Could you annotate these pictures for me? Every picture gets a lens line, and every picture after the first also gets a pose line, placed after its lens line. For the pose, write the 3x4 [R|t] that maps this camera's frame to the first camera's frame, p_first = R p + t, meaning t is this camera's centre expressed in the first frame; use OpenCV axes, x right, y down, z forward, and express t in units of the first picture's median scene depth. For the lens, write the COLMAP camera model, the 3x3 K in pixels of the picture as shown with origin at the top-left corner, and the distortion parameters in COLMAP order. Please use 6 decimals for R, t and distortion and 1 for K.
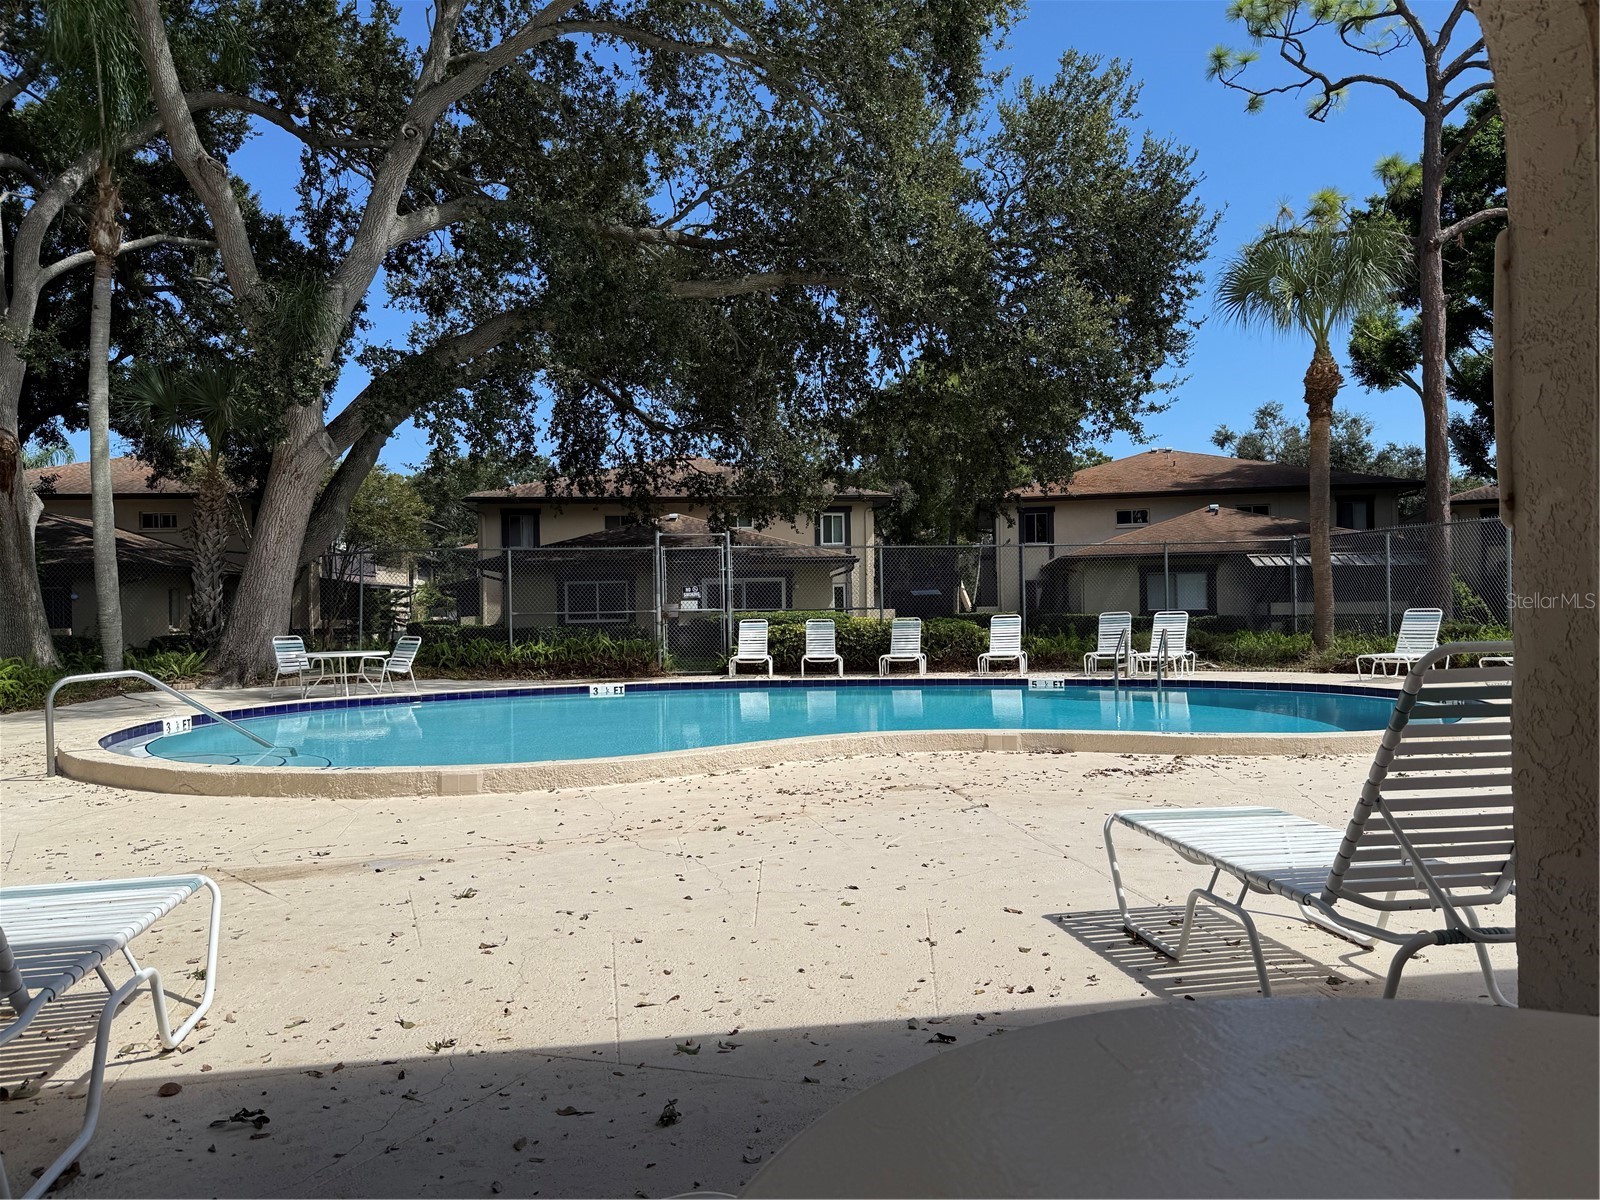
lens RADIAL K [[1095.2, 0, 800.0], [0, 1095.2, 600.0], [0, 0, 1]] dist [0.119843, -0.170659]
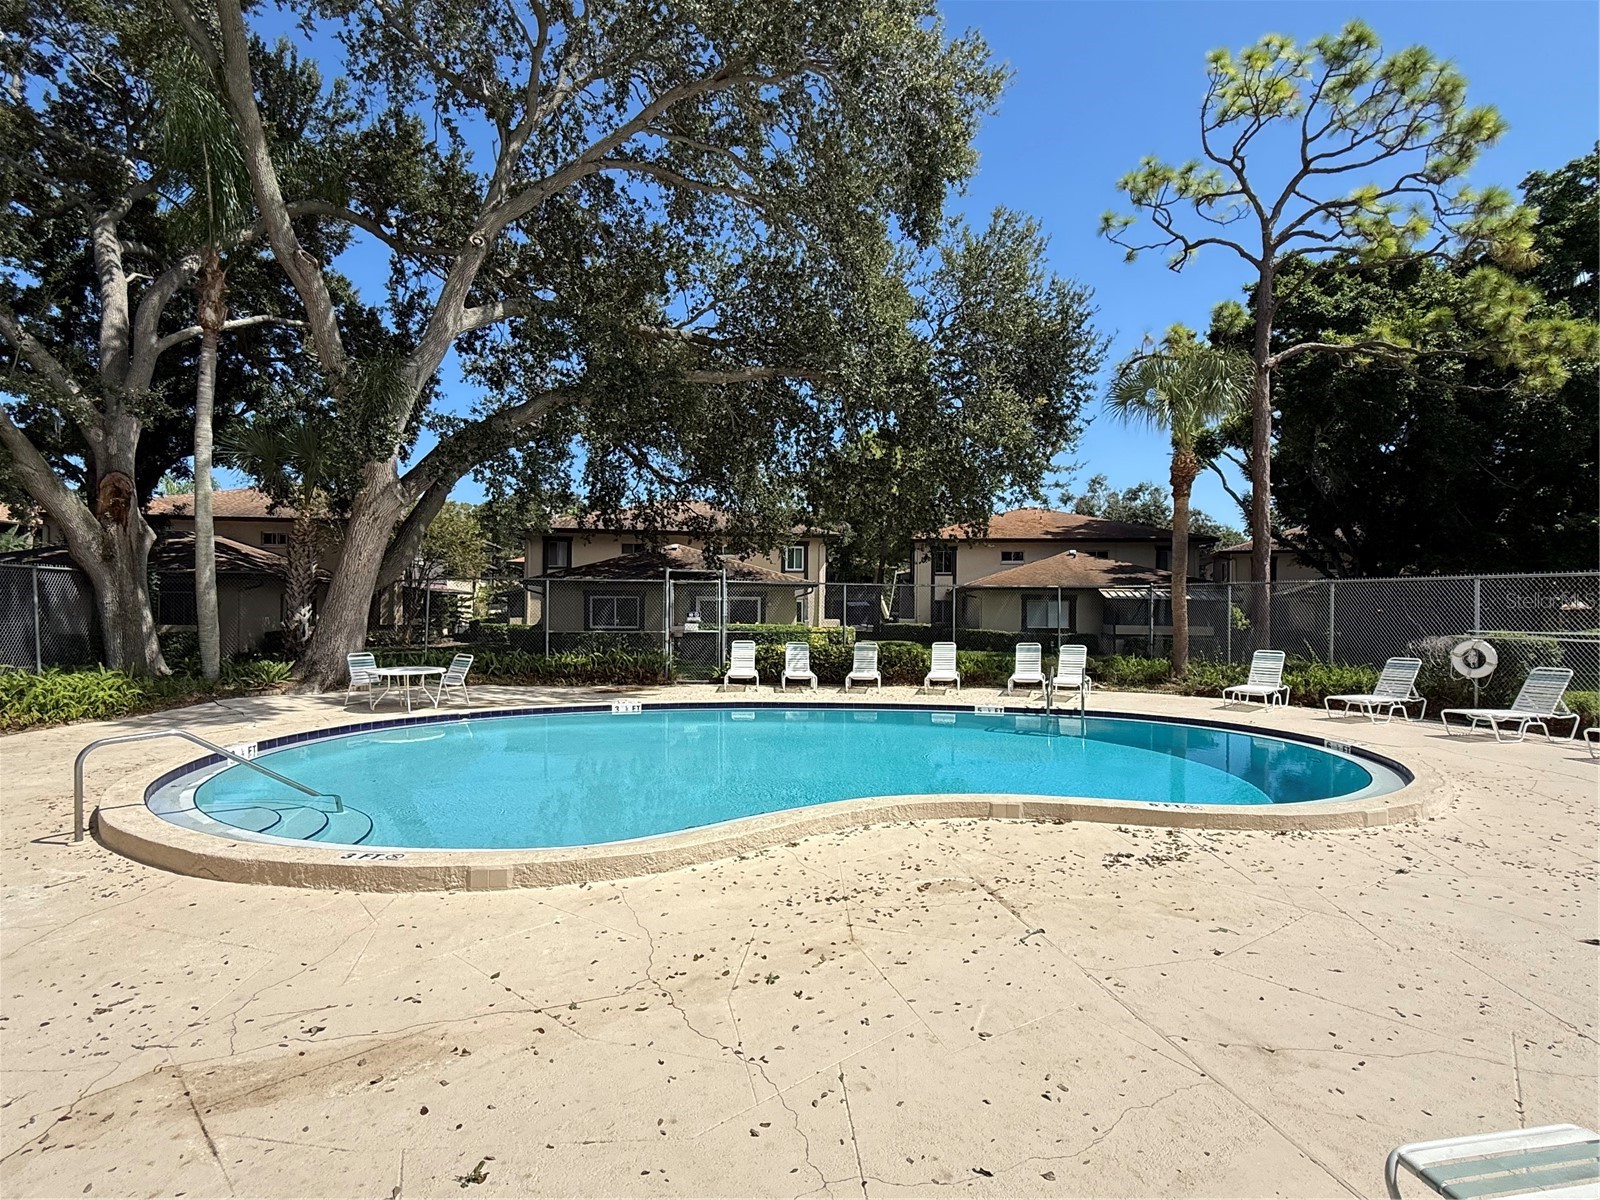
lens RADIAL K [[784.0, 0, 804.1], [0, 784.0, 602.8], [0, 0, 1]] dist [0.026385, -0.026751]
pose [[0.998011, 0.026041, 0.057407, -0.023603], [-0.026228, 0.999653, 0.002504, -0.026886], [-0.057322, -0.004005, 0.998348, 0.090503]]
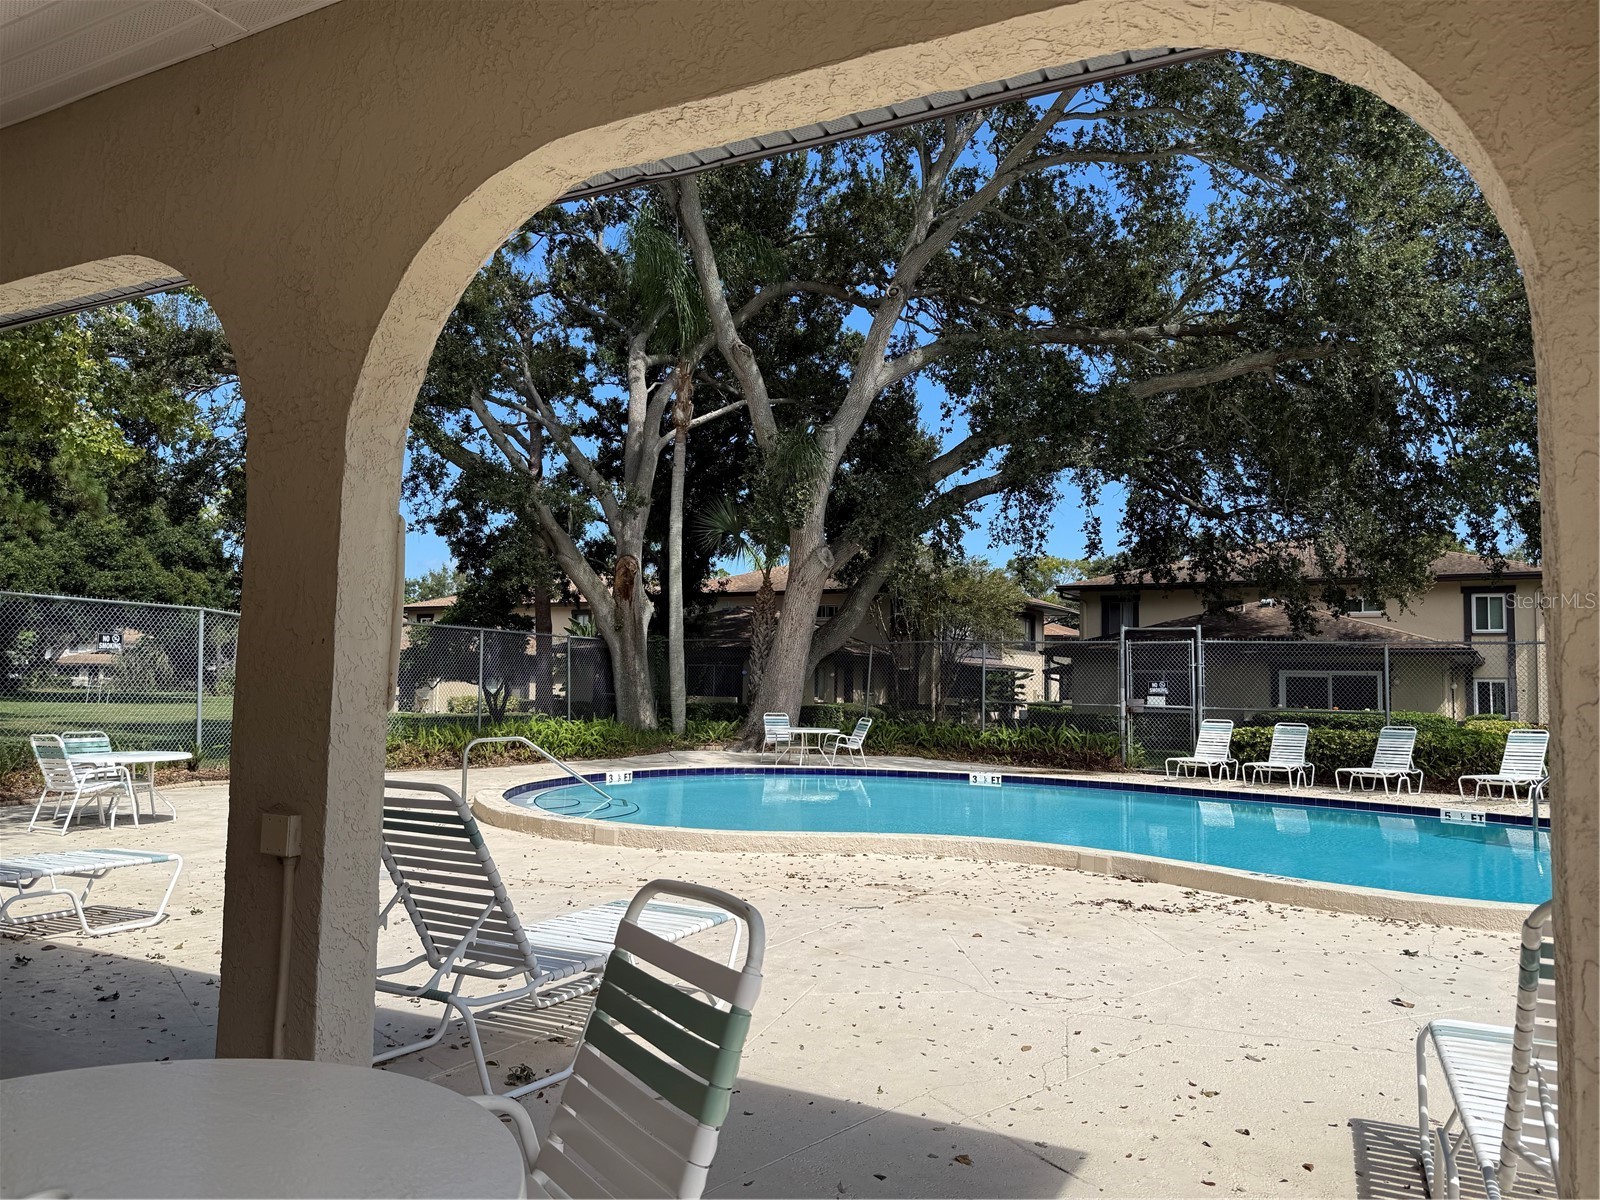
lens RADIAL K [[1095.2, 0, 800.0], [0, 1095.2, 600.0], [0, 0, 1]] dist [0.119843, -0.170659]
pose [[0.807294, -0.013694, -0.589990, 0.210602], [-0.028471, 0.997663, -0.062114, -0.013529], [0.589462, 0.066942, 0.805018, 0.012966]]
